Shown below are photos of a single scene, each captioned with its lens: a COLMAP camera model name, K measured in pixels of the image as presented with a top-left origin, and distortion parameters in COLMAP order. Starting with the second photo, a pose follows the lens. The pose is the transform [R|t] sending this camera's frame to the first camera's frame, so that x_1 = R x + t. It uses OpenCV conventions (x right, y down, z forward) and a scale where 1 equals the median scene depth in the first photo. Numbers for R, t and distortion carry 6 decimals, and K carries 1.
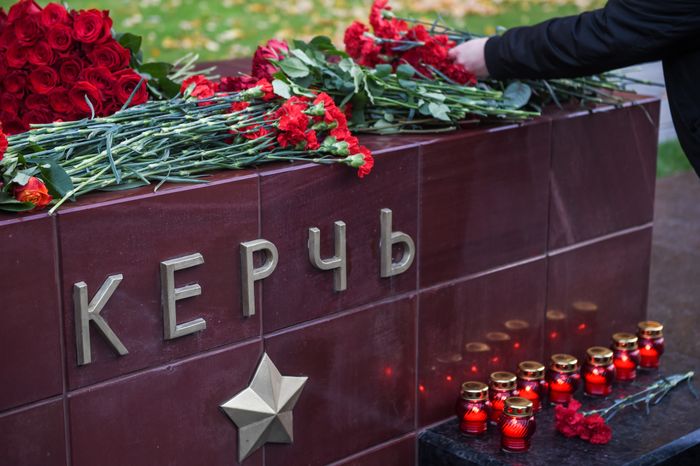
lens RADIAL K [[1318.2, 0, 350.0], [0, 1318.2, 233.0], [0, 0, 1]] dist [0.124161, -0.165047]
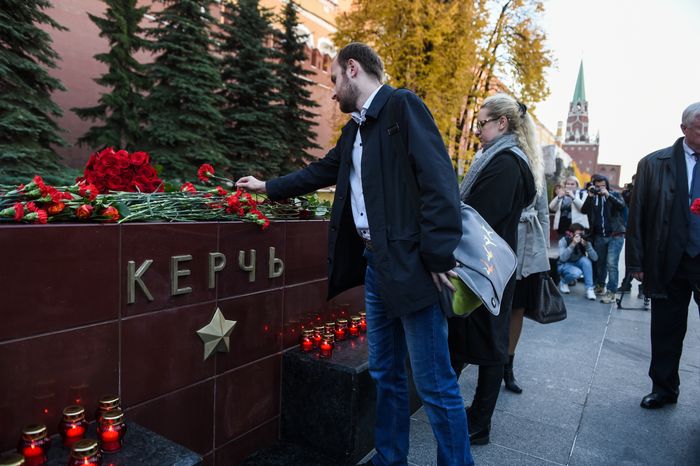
lens RADIAL K [[471.9, 0, 350.0], [0, 471.9, 233.0], [0, 0, 1]] dist [-0.051515, -0.002750]
pose [[0.962750, 0.026361, 0.269105, -0.065519], [0.024574, 0.982587, -0.184168, 0.116046], [-0.269274, 0.183921, 0.945338, 0.201971]]
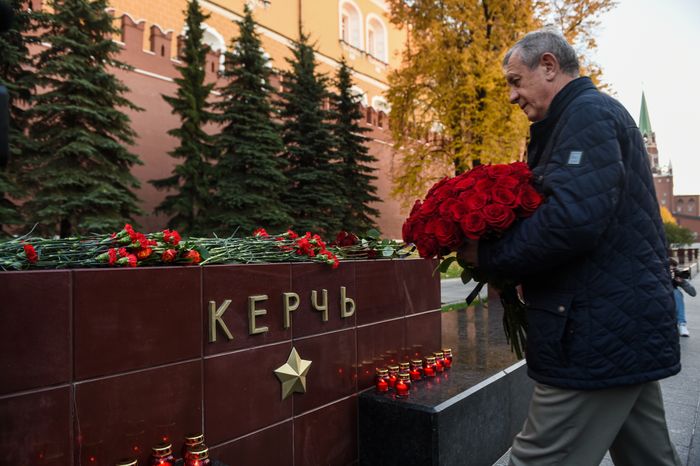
lens RADIAL K [[471.4, 0, 350.0], [0, 471.4, 233.0], [0, 0, 1]] dist [-0.052399, -0.002036]
pose [[0.990651, -0.009853, 0.136067, -0.074748], [0.050464, 0.953108, -0.298392, 0.145277], [-0.126746, 0.302468, 0.944695, 0.202231]]
